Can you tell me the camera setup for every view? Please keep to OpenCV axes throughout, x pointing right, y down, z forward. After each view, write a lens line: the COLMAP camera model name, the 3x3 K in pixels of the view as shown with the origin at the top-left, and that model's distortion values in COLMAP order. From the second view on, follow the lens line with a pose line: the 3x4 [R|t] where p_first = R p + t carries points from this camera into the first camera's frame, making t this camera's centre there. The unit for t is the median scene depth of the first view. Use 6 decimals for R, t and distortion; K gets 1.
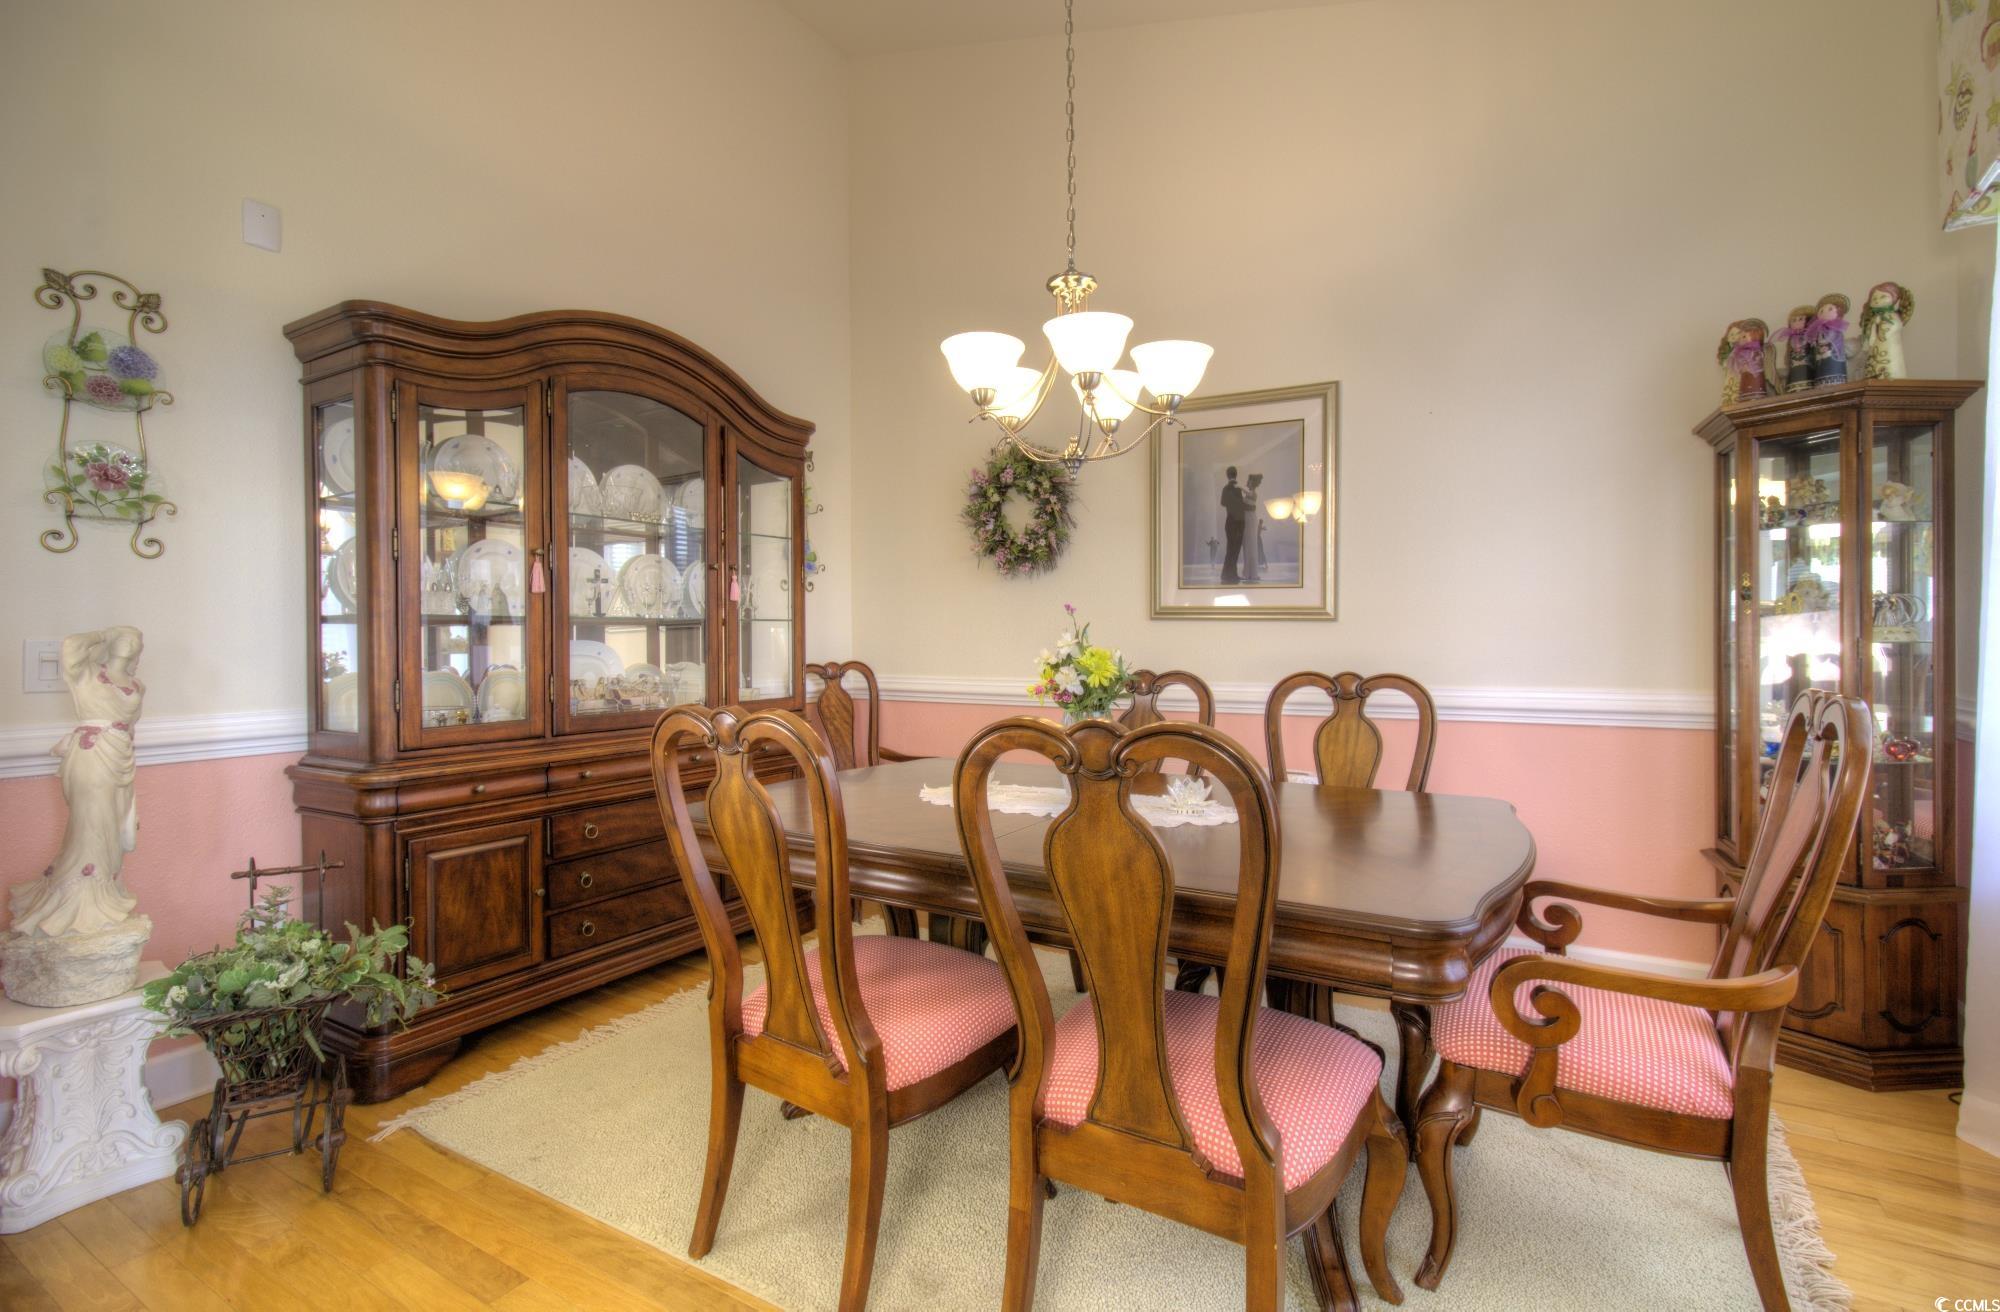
lens RADIAL K [[909.2, 0, 1009.6], [0, 909.2, 641.8], [0, 0, 1]] dist [-0.000586, 0.000154]
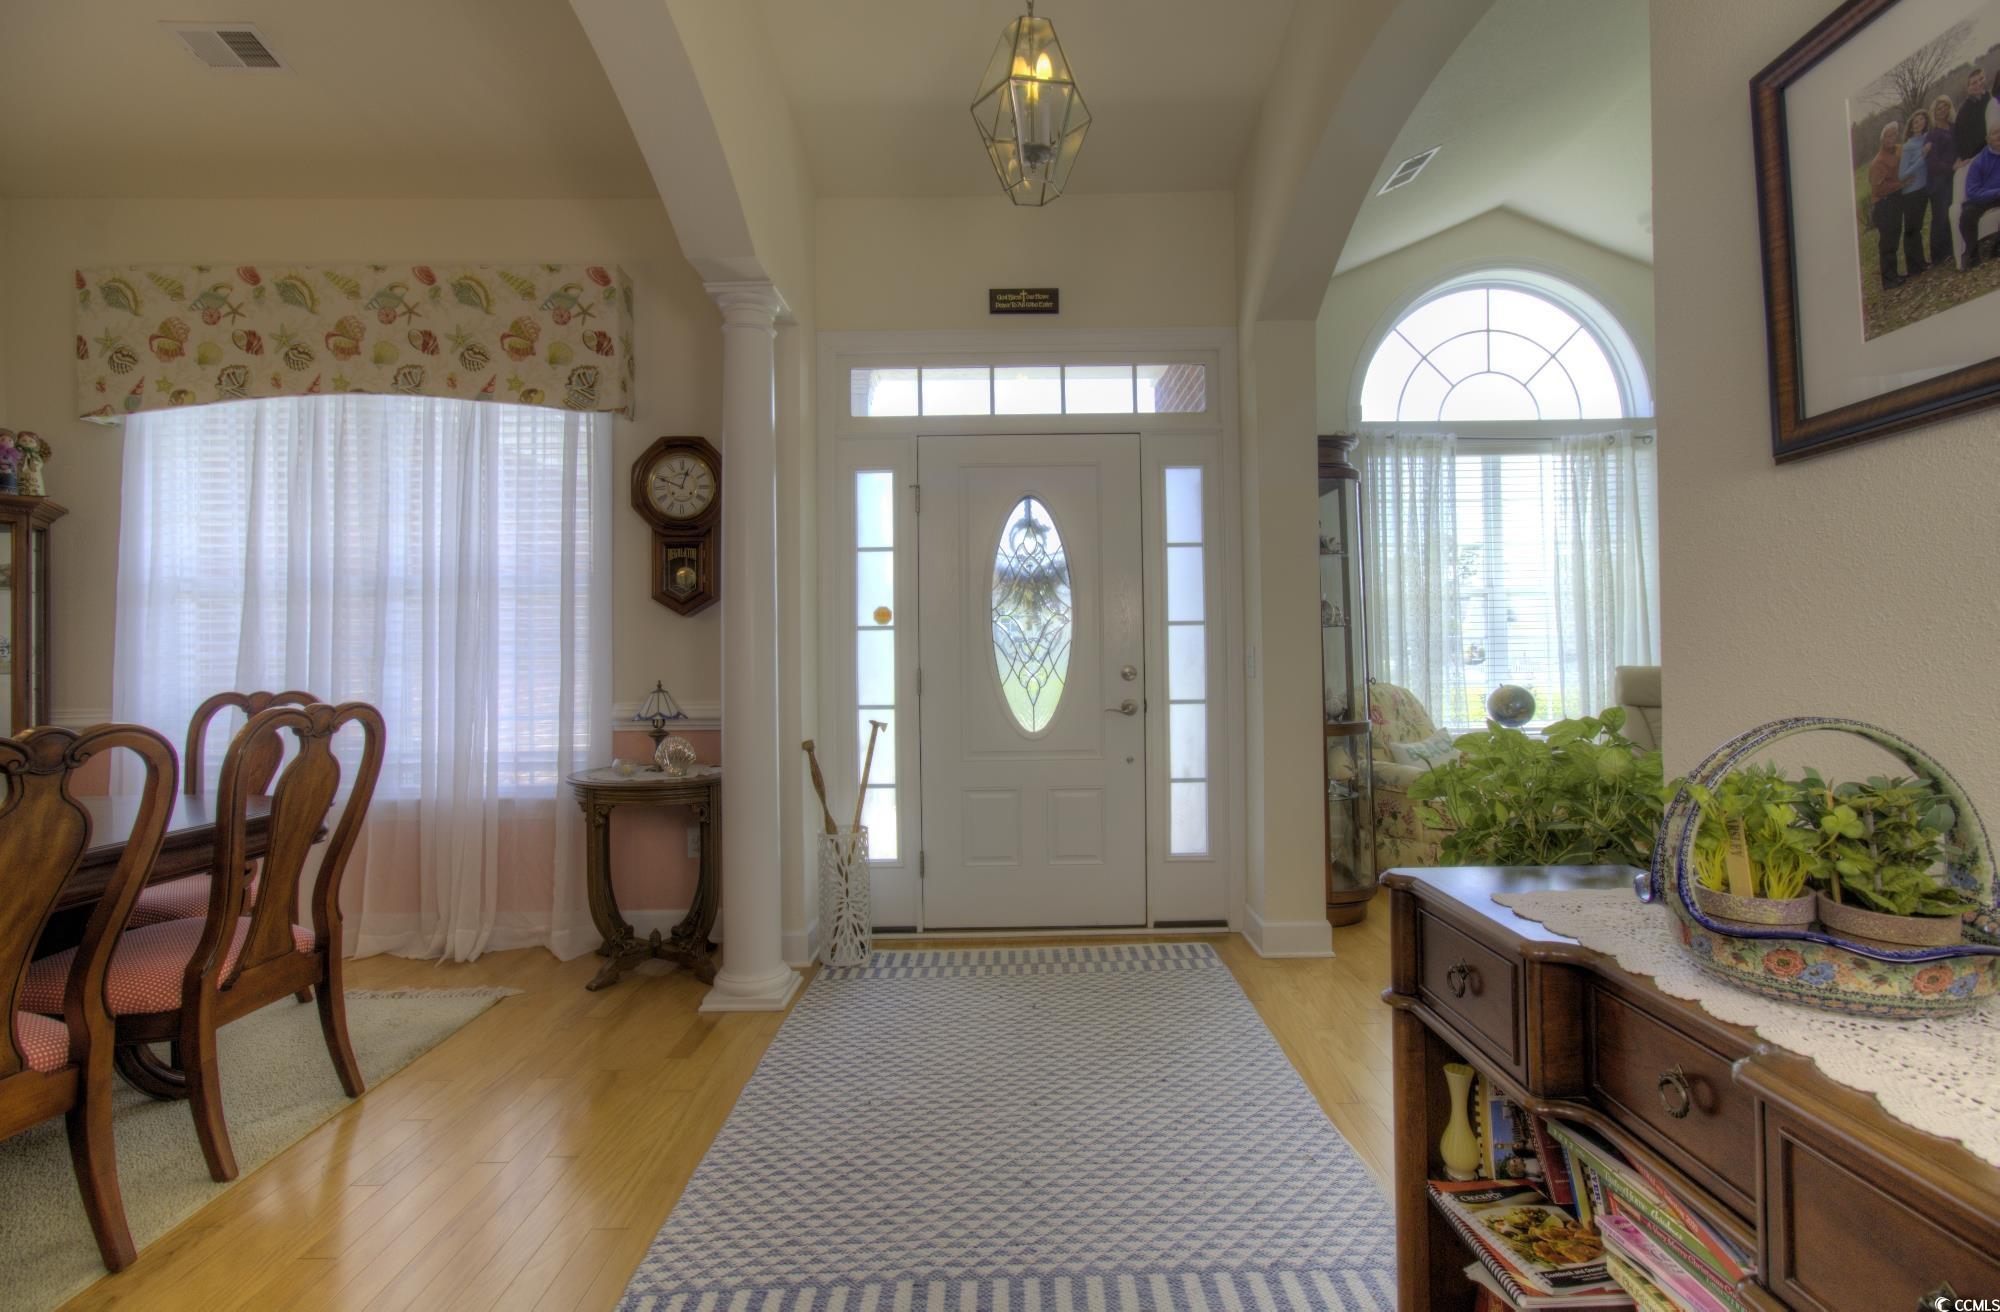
lens RADIAL K [[921.1, 0, 1012.9], [0, 921.1, 641.2], [0, 0, 1]] dist [-0.010209, 0.010799]
pose [[-0.504610, 0.024247, 0.863007, -0.781559], [0.020606, 0.999659, -0.016038, 0.004492], [-0.863102, 0.009690, -0.504937, 0.254563]]
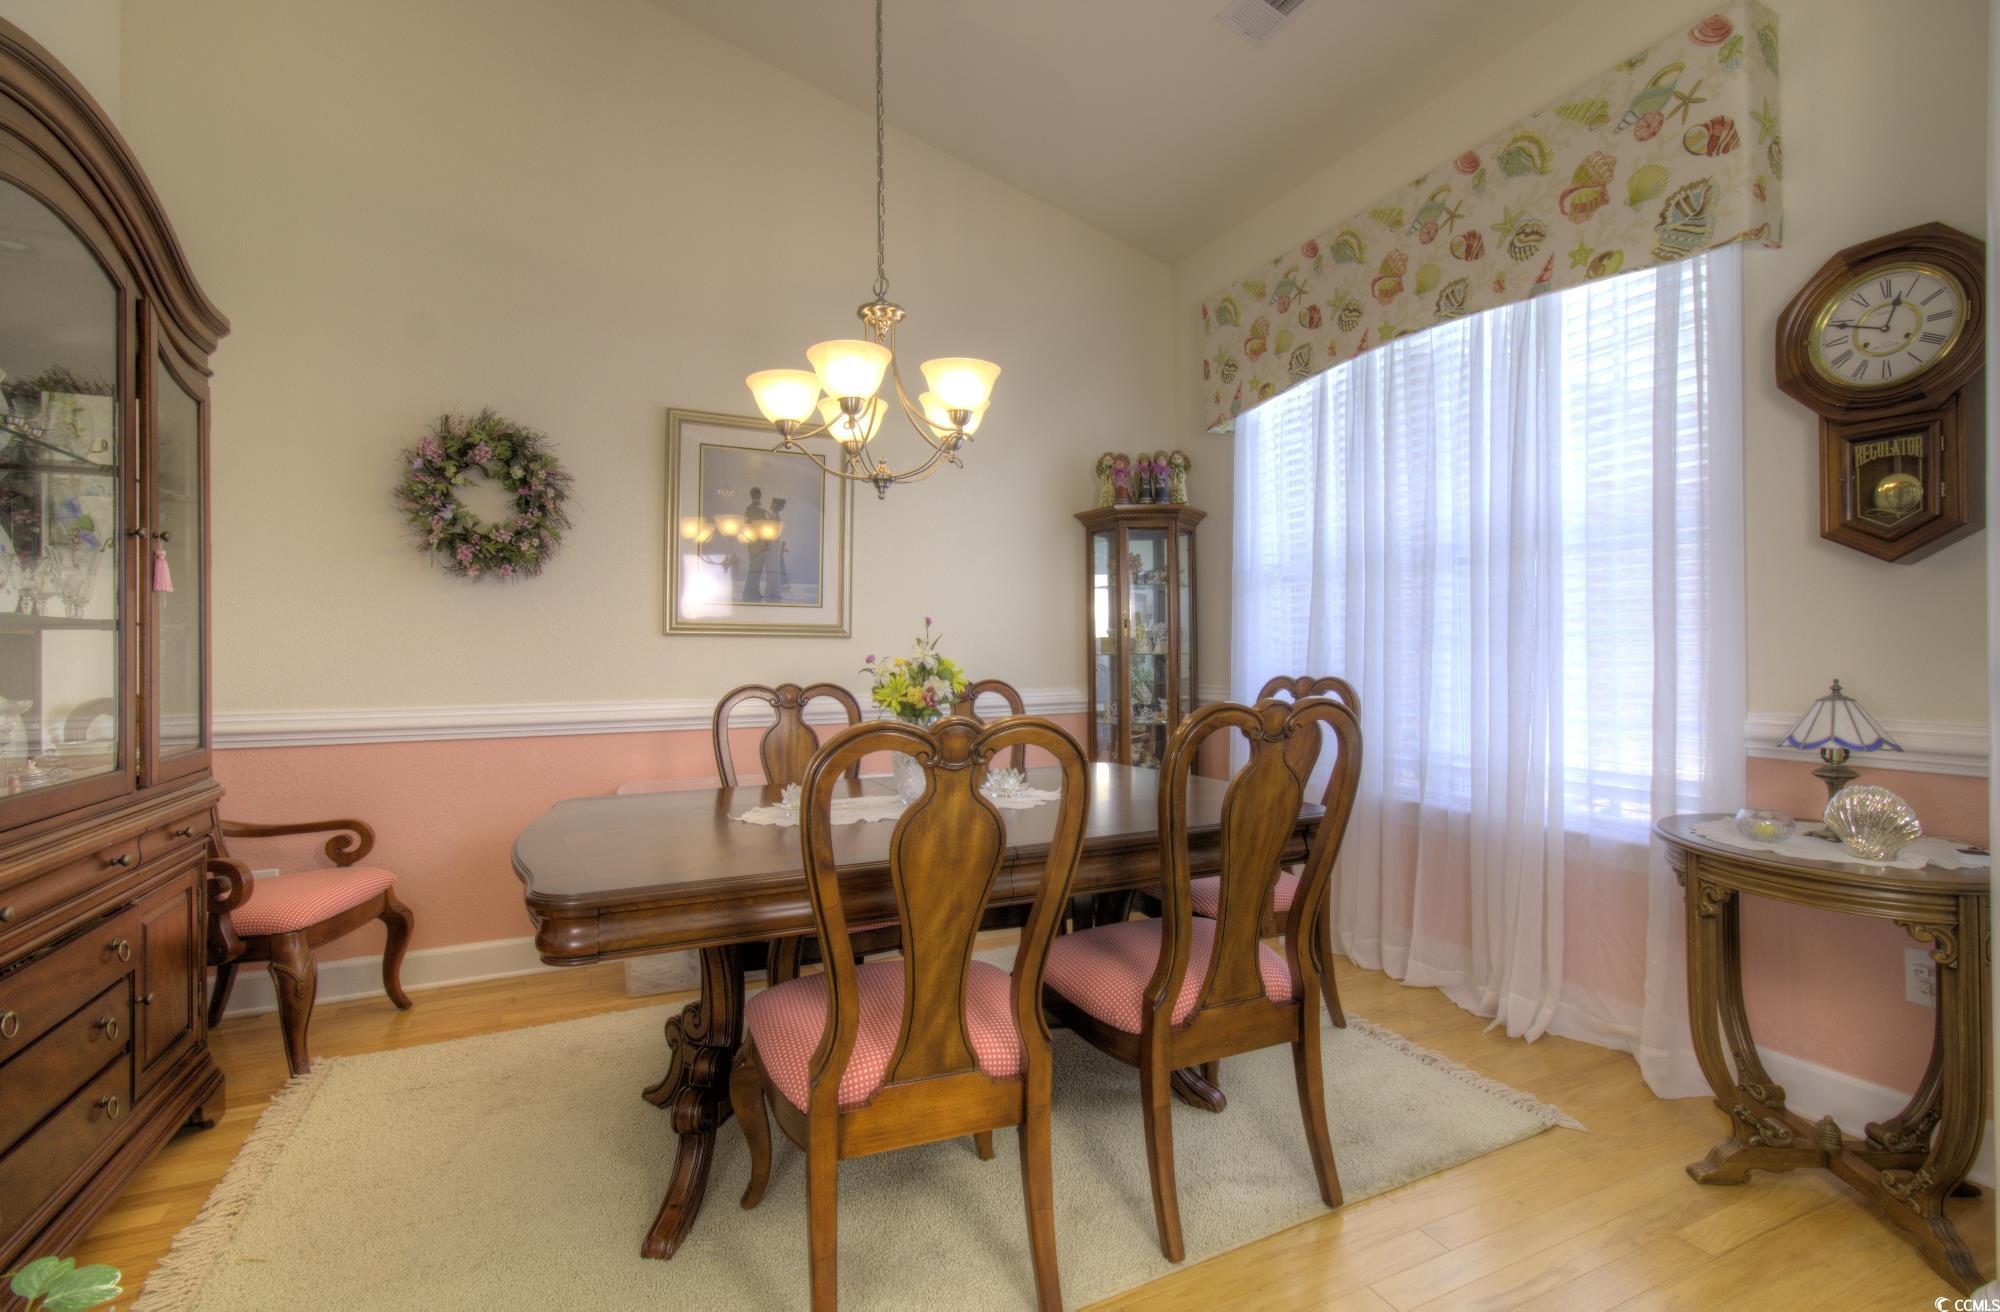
lens RADIAL K [[909.2, 0, 1009.6], [0, 909.2, 641.8], [0, 0, 1]] dist [-0.000586, 0.000154]
pose [[0.565502, 0.005874, 0.824726, -0.469355], [0.011993, 0.999810, -0.015345, 0.002258], [-0.824660, 0.018569, 0.565324, 0.183733]]
